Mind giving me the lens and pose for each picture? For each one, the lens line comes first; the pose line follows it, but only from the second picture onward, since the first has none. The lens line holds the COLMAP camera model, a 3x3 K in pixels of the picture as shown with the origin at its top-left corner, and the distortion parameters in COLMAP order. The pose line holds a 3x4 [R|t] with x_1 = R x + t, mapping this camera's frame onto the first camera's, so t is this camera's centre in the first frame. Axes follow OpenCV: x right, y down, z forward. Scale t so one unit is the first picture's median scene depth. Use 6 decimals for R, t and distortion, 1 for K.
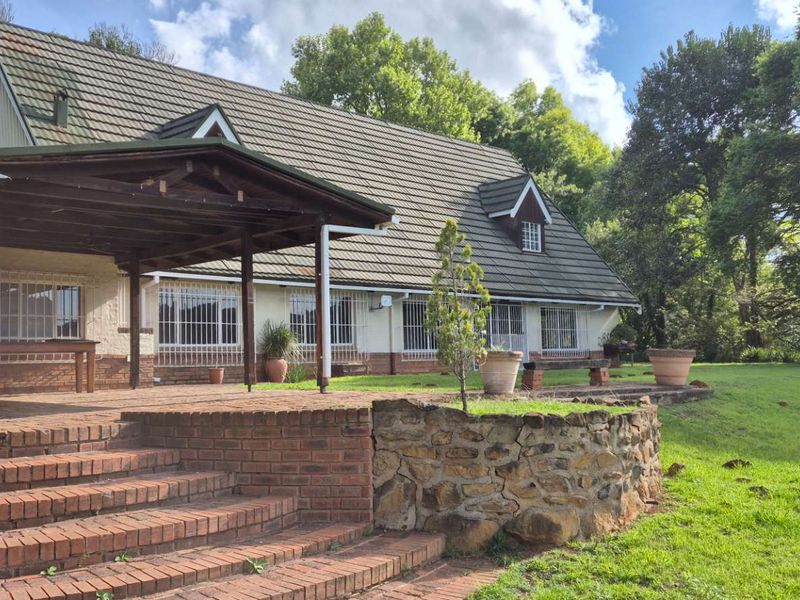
lens RADIAL K [[951.0, 0, 400.0], [0, 951.0, 300.0], [0, 0, 1]] dist [0.109828, -0.015278]
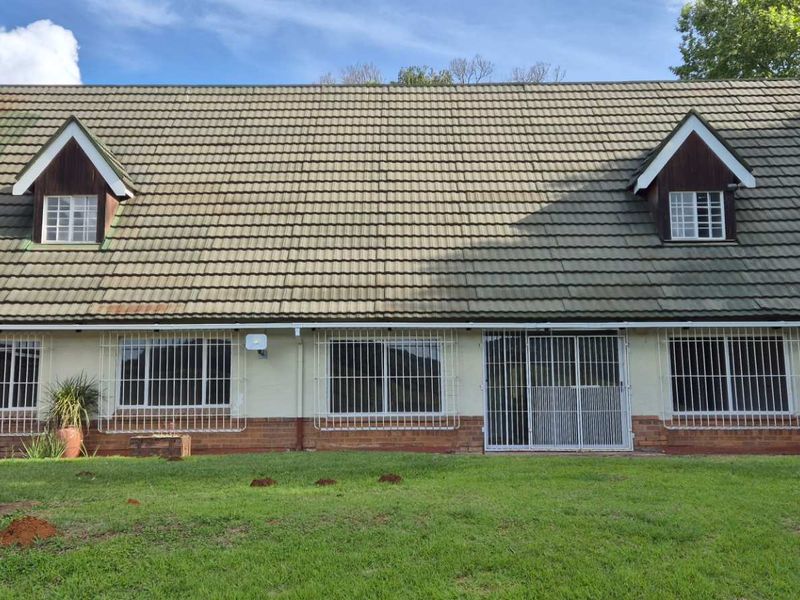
lens RADIAL K [[951.0, 0, 400.0], [0, 951.0, 300.0], [0, 0, 1]] dist [0.109828, -0.015278]
pose [[0.672027, -0.083618, -0.735791, 0.527096], [0.040354, 0.996263, -0.076363, 0.025698], [0.739427, 0.021626, 0.672890, 0.569747]]
